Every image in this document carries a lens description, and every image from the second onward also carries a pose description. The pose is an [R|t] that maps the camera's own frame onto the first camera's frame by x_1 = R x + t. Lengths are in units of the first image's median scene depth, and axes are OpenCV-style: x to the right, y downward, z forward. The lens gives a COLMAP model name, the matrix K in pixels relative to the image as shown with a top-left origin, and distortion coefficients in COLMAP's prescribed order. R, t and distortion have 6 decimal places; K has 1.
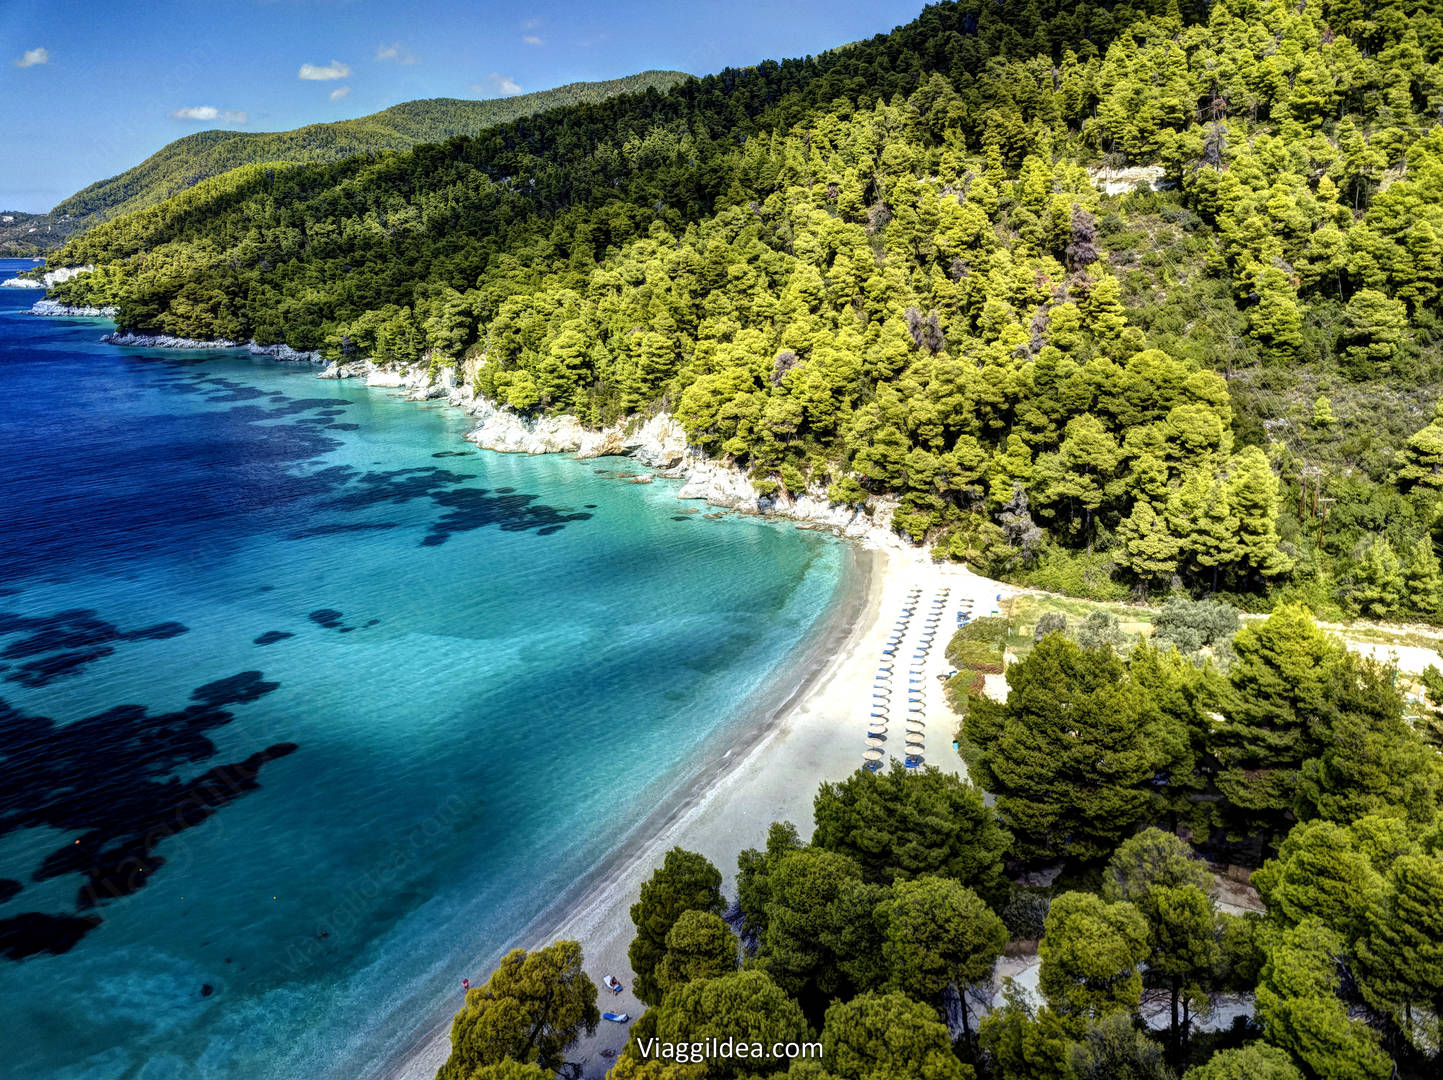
lens RADIAL K [[1082.3, 0, 724.2], [0, 1082.3, 570.3], [0, 0, 1]] dist [0.041356, -0.057152]
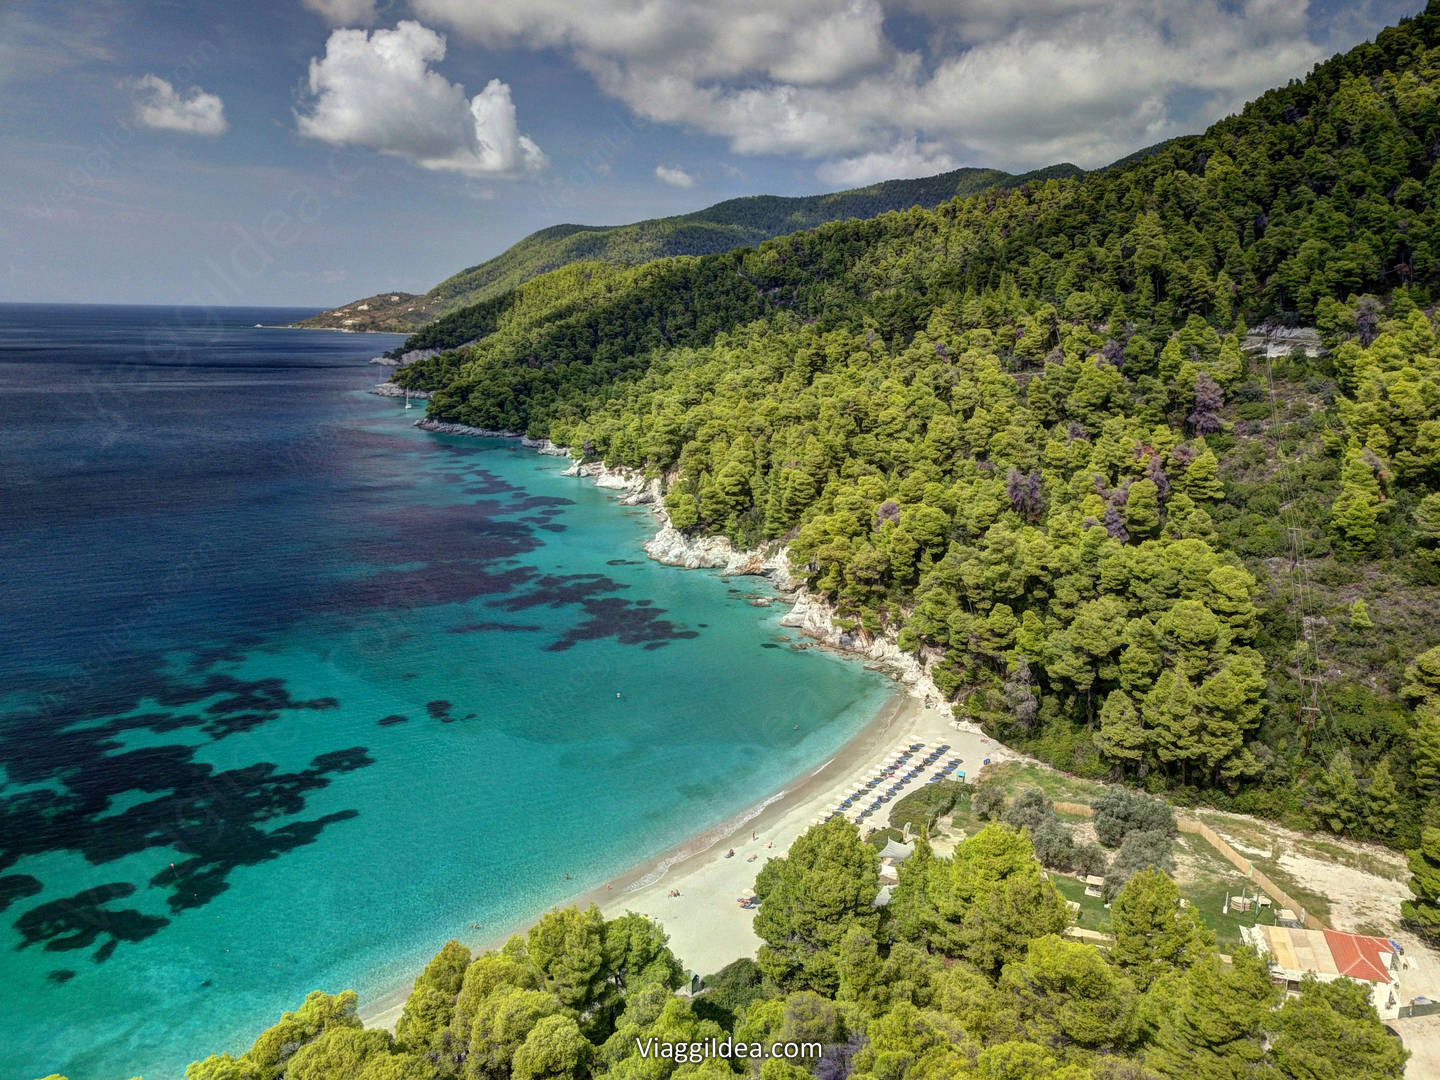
lens RADIAL K [[1080.0, 0, 722.7], [0, 1080.0, 570.2], [0, 0, 1]] dist [0.041356, -0.057152]
pose [[0.960248, 0.082994, -0.266526, 0.204419], [-0.100901, 0.993420, -0.054185, -0.059950], [0.260275, 0.078923, 0.962303, -0.102860]]
